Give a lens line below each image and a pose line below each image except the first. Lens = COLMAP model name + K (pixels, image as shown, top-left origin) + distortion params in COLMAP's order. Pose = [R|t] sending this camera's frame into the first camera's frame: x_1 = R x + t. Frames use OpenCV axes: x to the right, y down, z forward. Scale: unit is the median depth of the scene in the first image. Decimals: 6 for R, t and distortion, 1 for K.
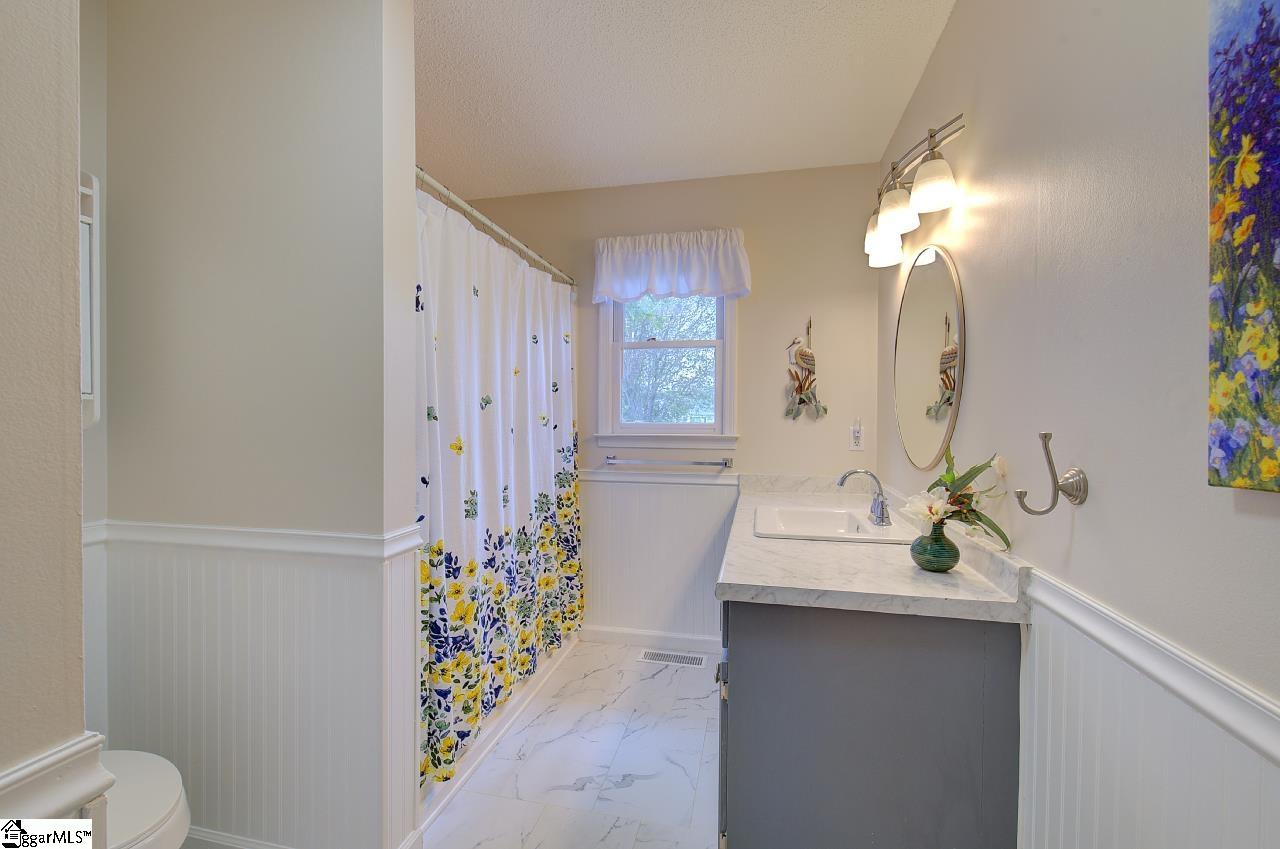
lens RADIAL K [[514.0, 0, 625.7], [0, 514.0, 407.9], [0, 0, 1]] dist [0.001455, -0.000101]
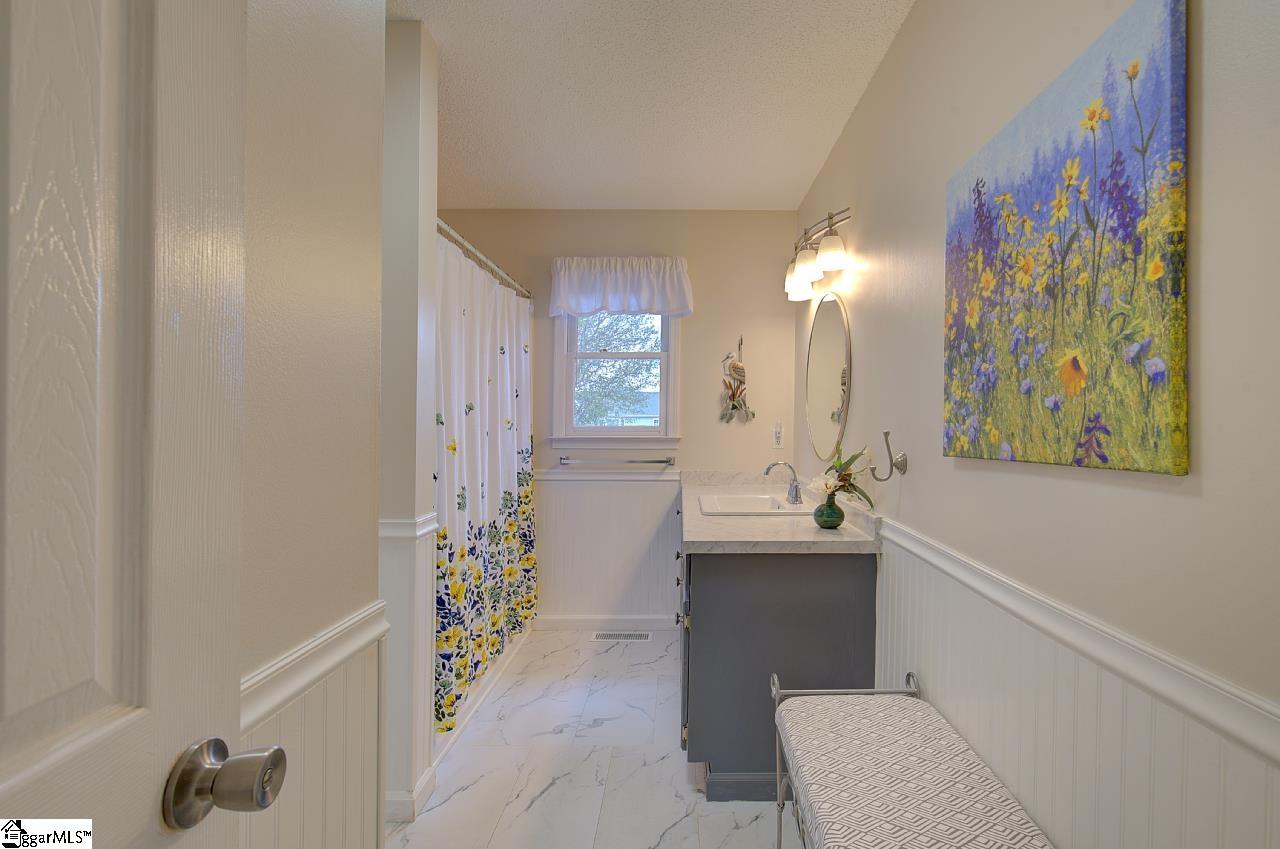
lens RADIAL K [[552.8, 0, 642.3], [0, 552.8, 422.9], [0, 0, 1]] dist [-0.001348, 0.001471]
pose [[0.983209, -0.004023, 0.182440, -0.128622], [-0.000340, 0.999715, 0.023876, -0.009571], [-0.182484, -0.023537, 0.982927, -0.278802]]
